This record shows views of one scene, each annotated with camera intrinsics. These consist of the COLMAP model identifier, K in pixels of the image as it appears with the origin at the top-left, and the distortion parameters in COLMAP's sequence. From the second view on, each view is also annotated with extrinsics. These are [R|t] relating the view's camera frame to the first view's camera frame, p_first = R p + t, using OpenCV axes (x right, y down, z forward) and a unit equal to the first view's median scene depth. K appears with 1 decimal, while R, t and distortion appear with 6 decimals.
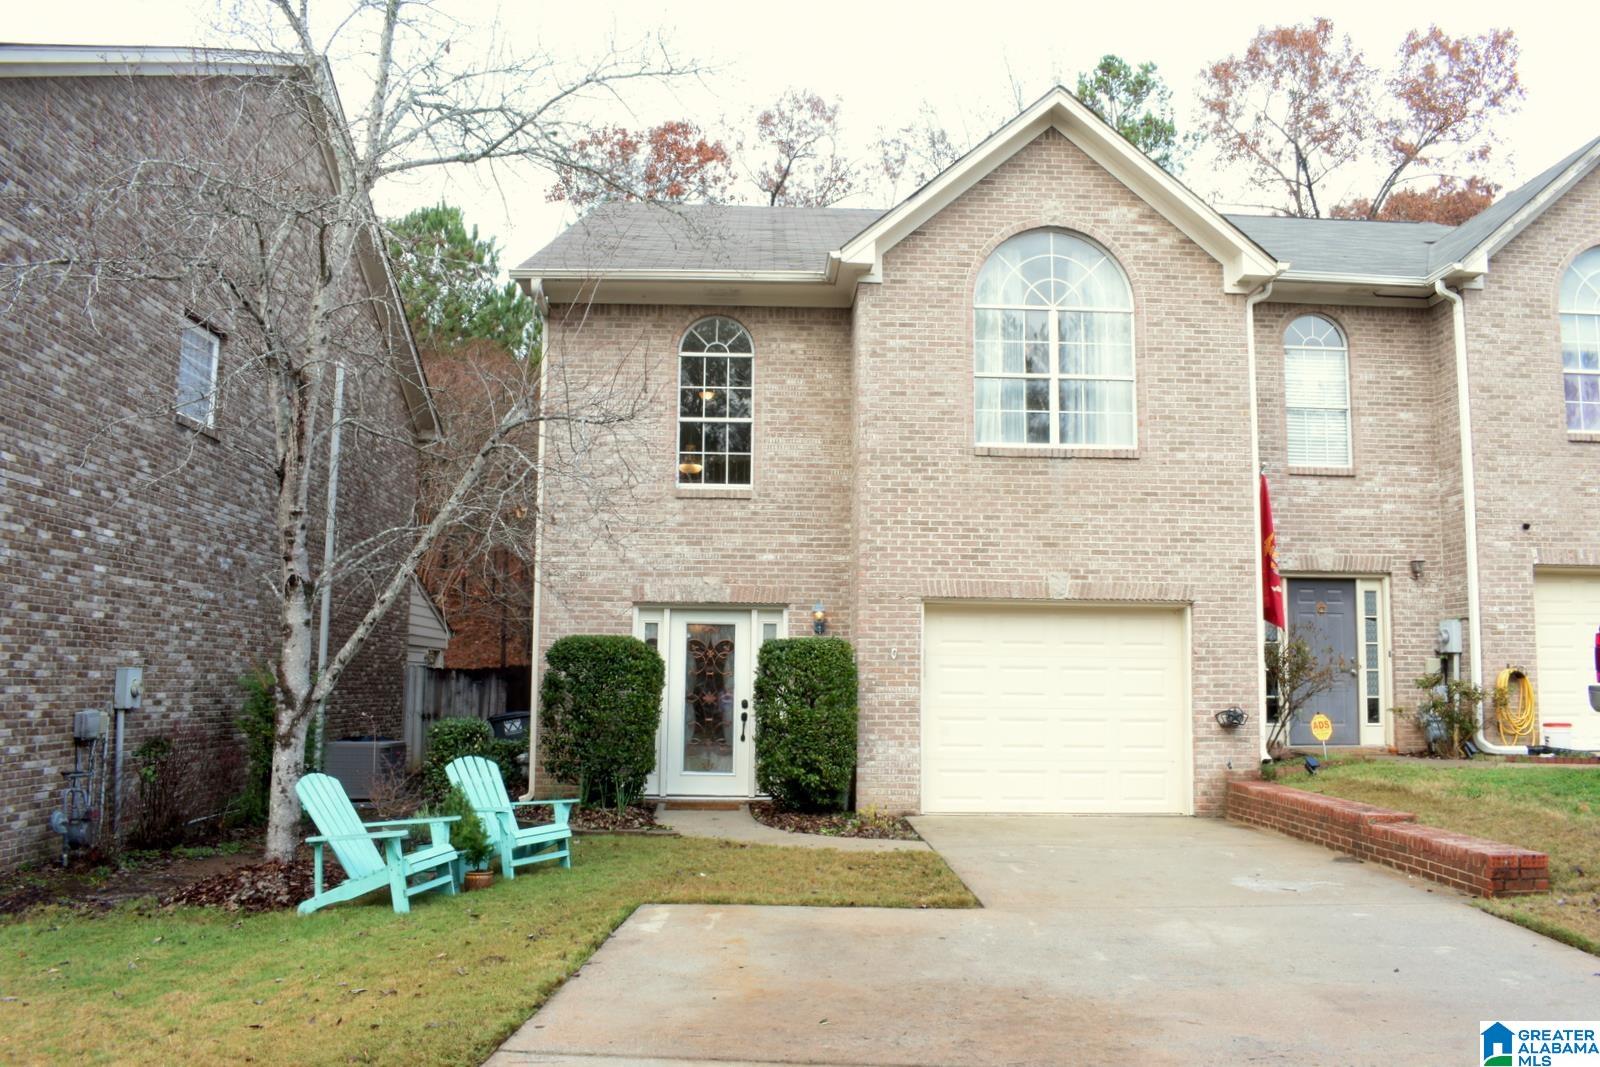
lens RADIAL K [[1256.1, 0, 806.3], [0, 1256.1, 532.3], [0, 0, 1]] dist [-0.097026, 0.015603]
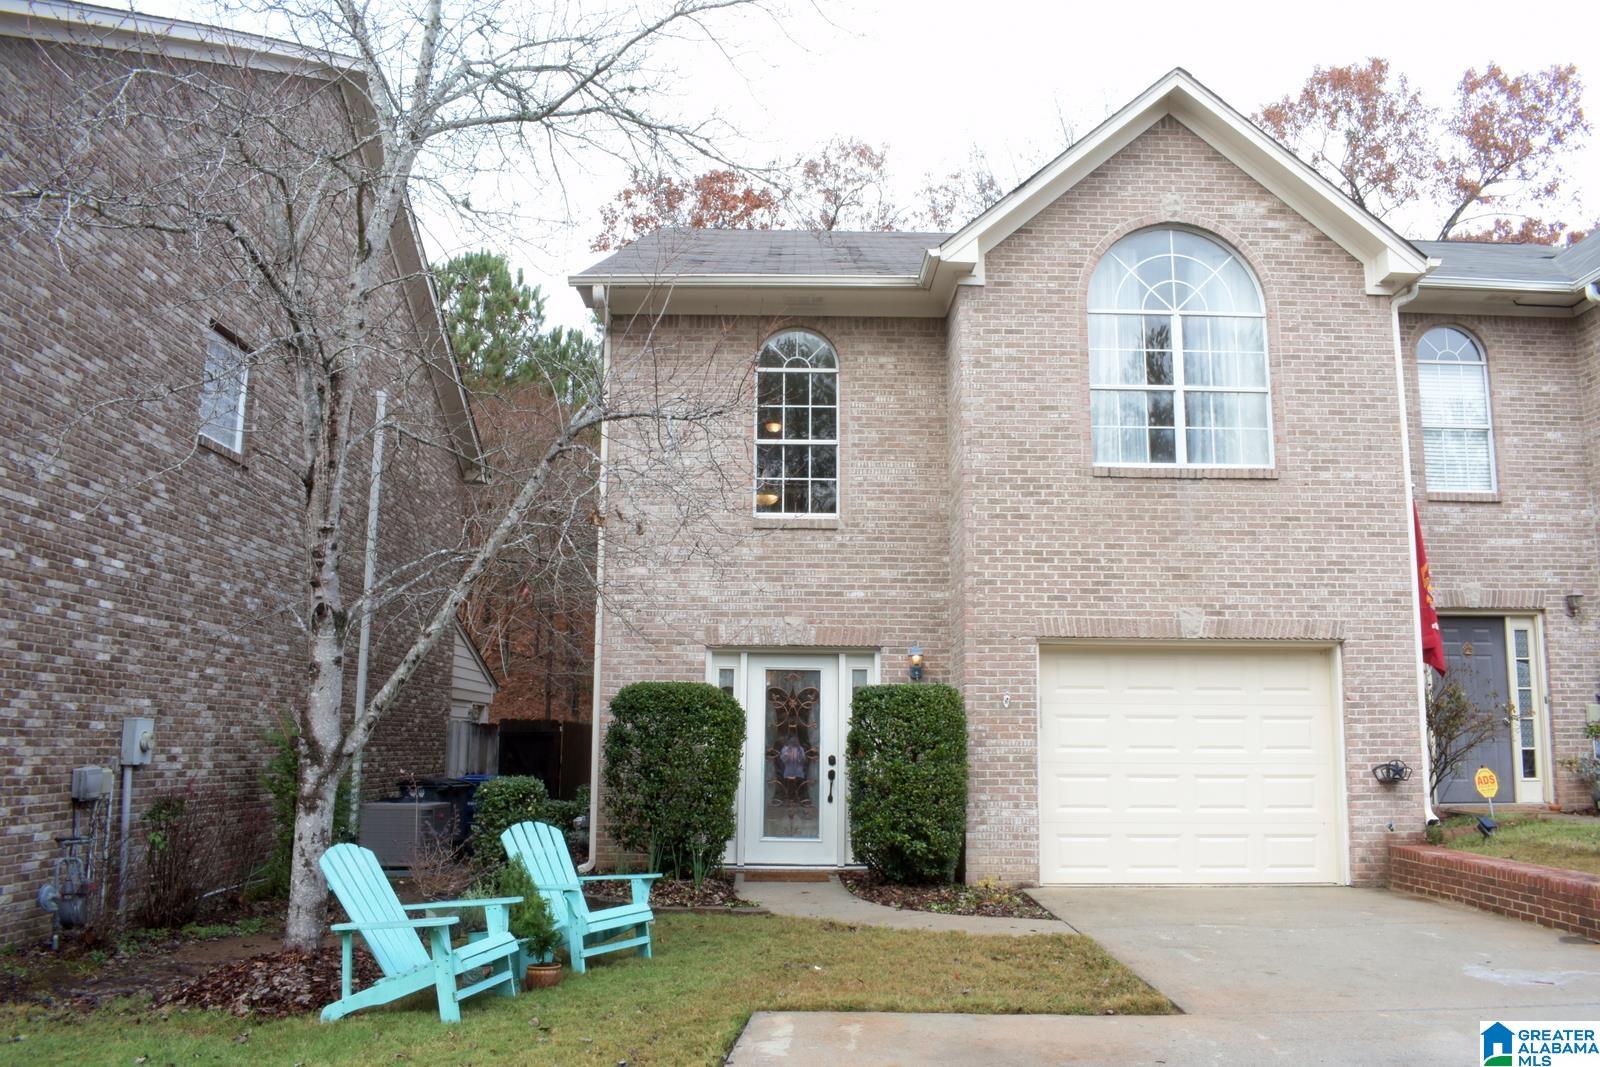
lens RADIAL K [[1243.9, 0, 807.2], [0, 1243.9, 536.1], [0, 0, 1]] dist [-0.096352, 0.016920]
pose [[0.999630, -0.006045, -0.026533, -0.043810], [0.004826, 0.998940, -0.045771, 0.019379], [0.026782, 0.045626, 0.998600, 0.121231]]
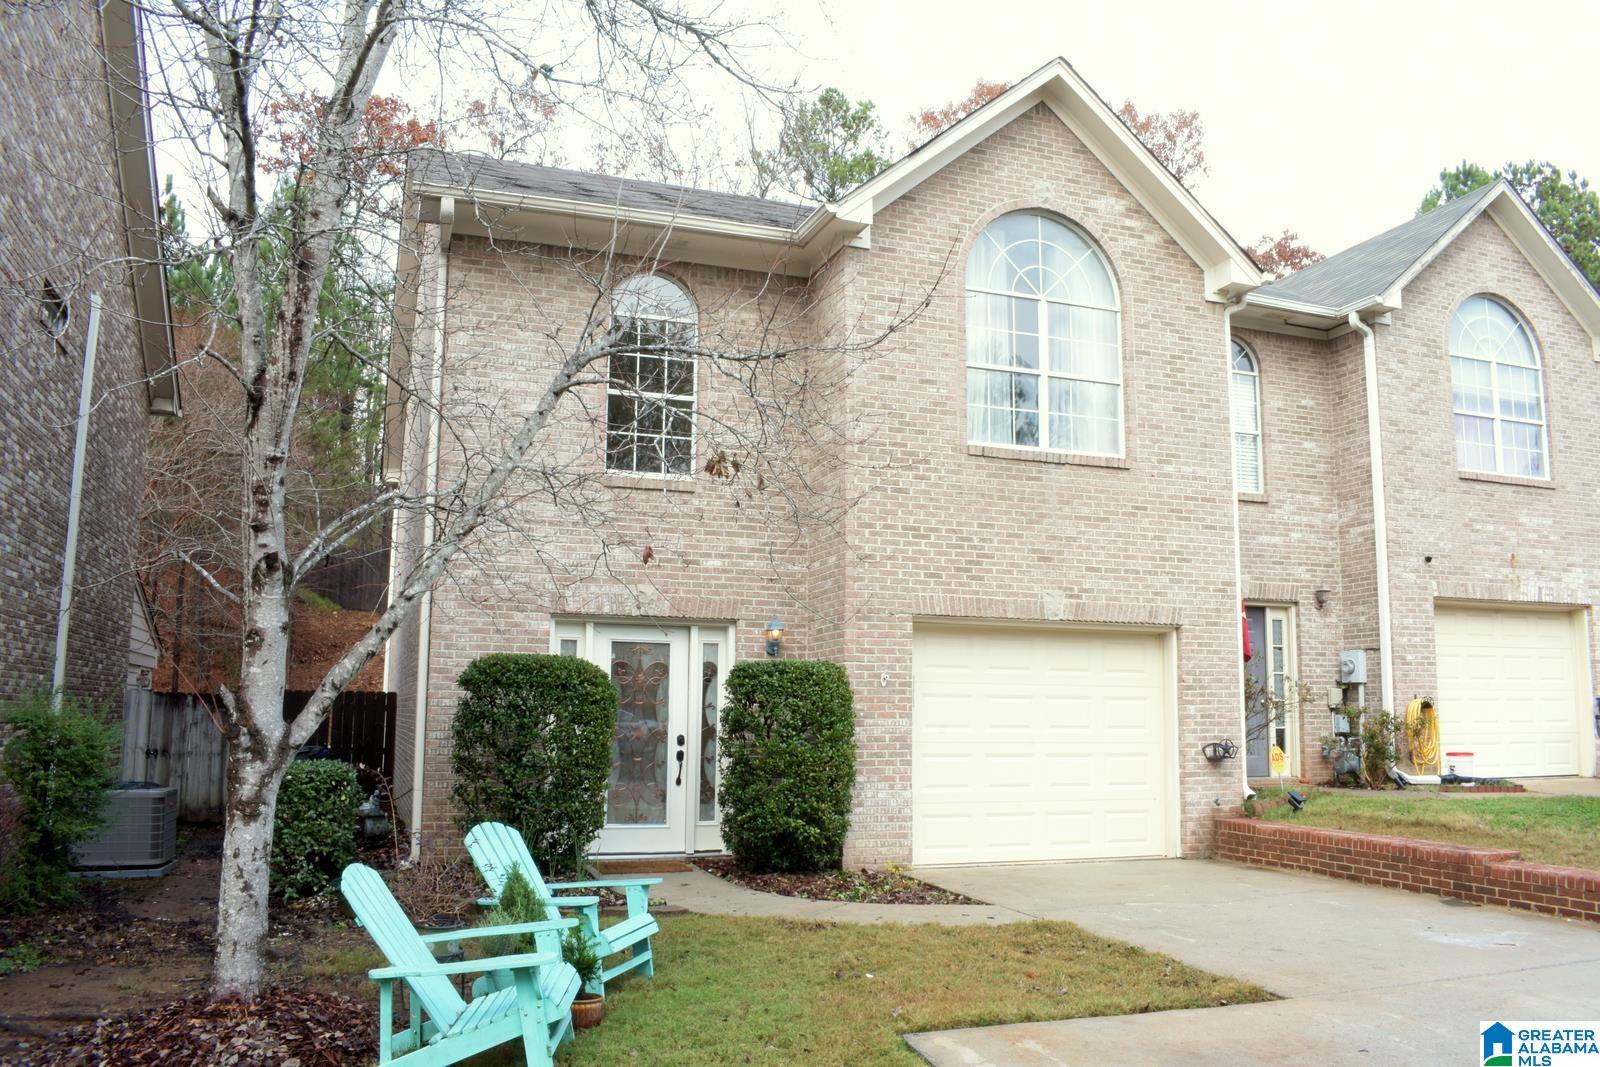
lens RADIAL K [[1239.4, 0, 800.3], [0, 1239.4, 535.3], [0, 0, 1]] dist [-0.094354, 0.007176]
pose [[0.952900, 0.041223, 0.300469, -0.231377], [-0.034836, 0.999039, -0.026585, 0.021895], [-0.301276, 0.014866, 0.953421, 0.205884]]
